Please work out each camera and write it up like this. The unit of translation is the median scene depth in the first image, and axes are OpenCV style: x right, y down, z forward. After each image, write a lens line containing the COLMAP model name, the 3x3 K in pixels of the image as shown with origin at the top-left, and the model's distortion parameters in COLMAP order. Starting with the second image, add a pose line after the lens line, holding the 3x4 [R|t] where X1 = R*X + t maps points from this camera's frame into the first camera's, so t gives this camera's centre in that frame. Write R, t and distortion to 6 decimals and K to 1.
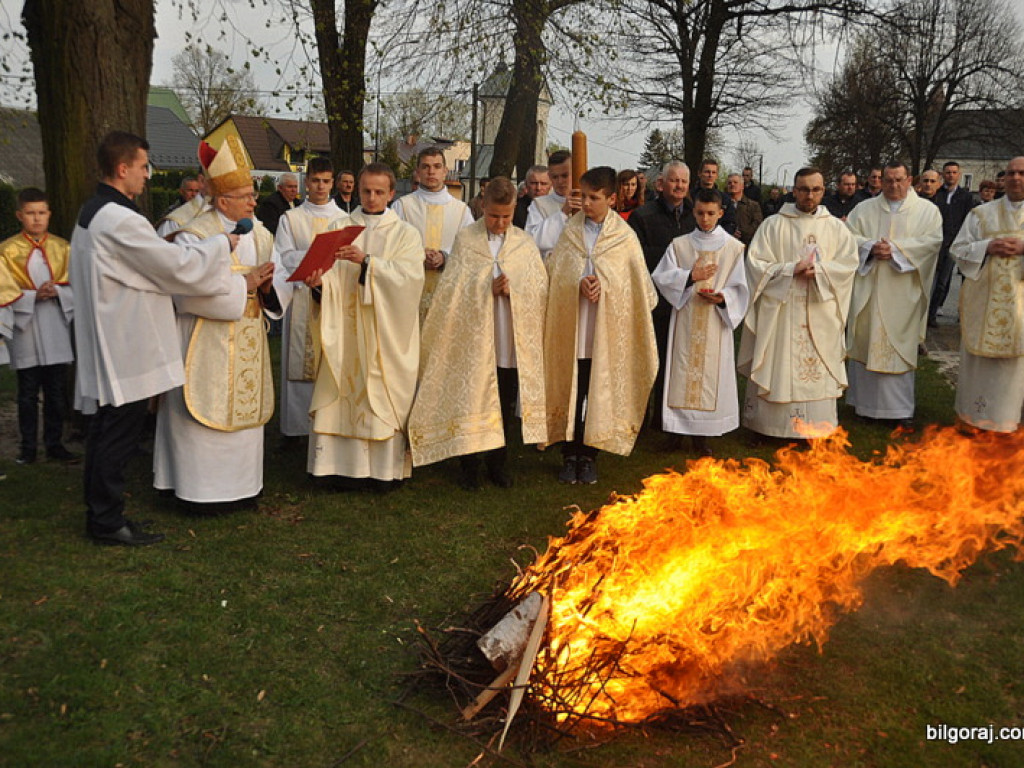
lens RADIAL K [[1073.3, 0, 503.2], [0, 1073.3, 392.2], [0, 0, 1]] dist [-0.044711, 0.000000]
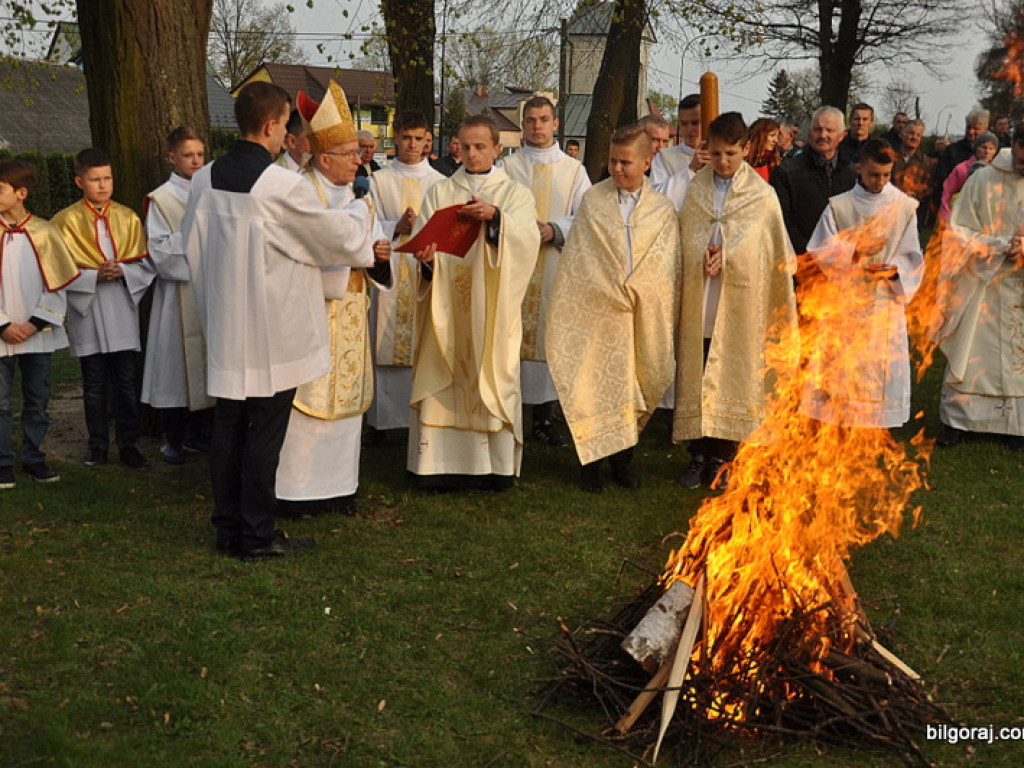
lens RADIAL K [[1310.5, 0, 505.1], [0, 1310.5, 388.1], [0, 0, 1]] dist [0.031222, 0.000000]
pose [[0.997709, -0.006549, -0.067336, -0.029662], [0.006063, 0.999954, -0.007423, 0.016316], [0.067381, 0.006998, 0.997703, -0.060908]]
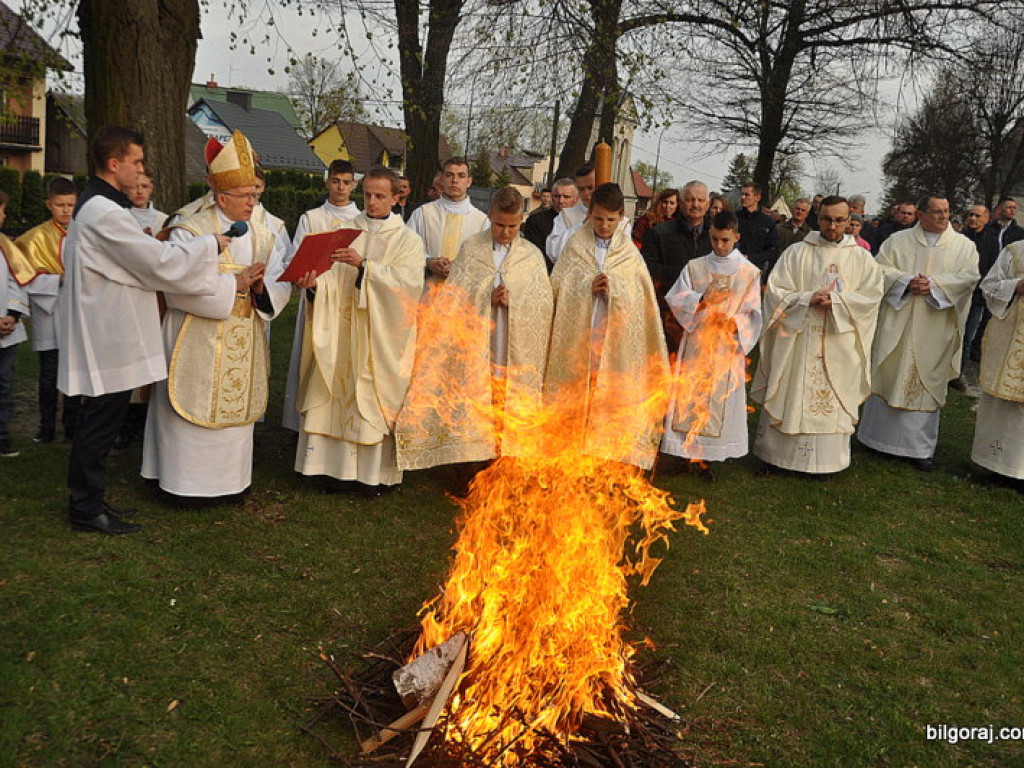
lens RADIAL K [[1010.0, 0, 486.3], [0, 1010.0, 405.6], [0, 0, 1]] dist [-0.069636, 0.000000]
pose [[0.993750, 0.066956, -0.089316, 0.076600], [-0.065704, 0.997696, 0.016882, -0.015603], [0.090241, -0.010908, 0.995860, 0.073969]]
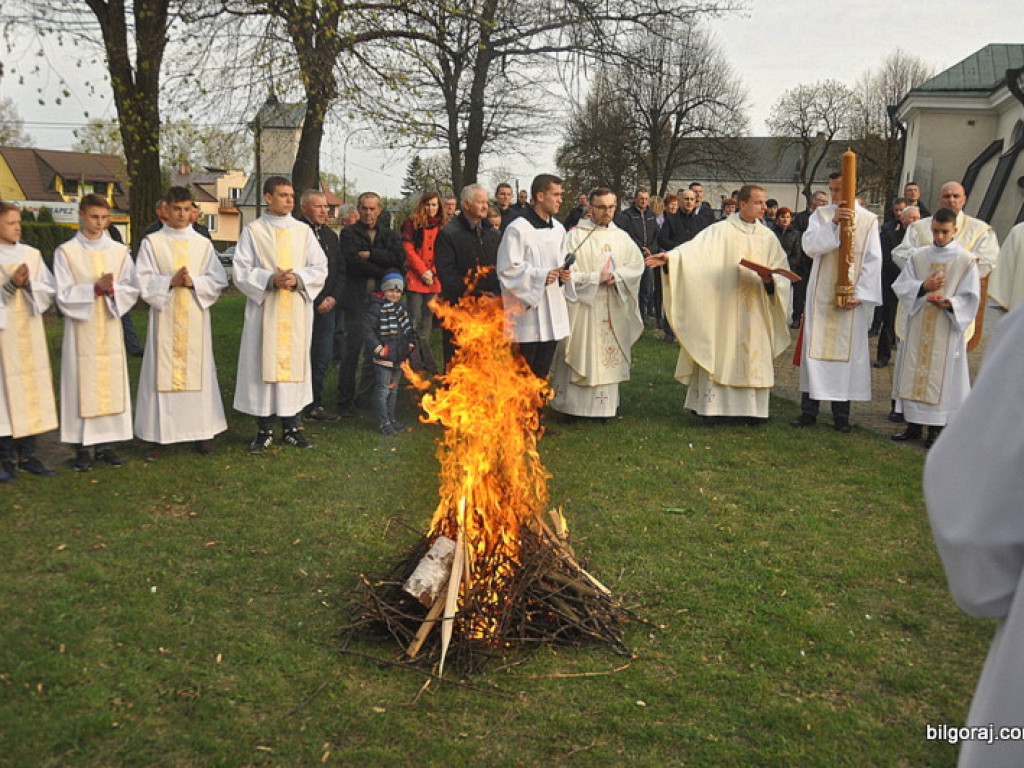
lens RADIAL K [[1010.0, 0, 522.5], [0, 1010.0, 390.8], [0, 0, 1]] dist [-0.069636, 0.000000]
pose [[0.971402, -0.055003, 0.230981, -0.089613], [0.057795, 0.998314, -0.005334, 0.015686], [-0.230298, 0.018531, 0.972944, -0.069040]]
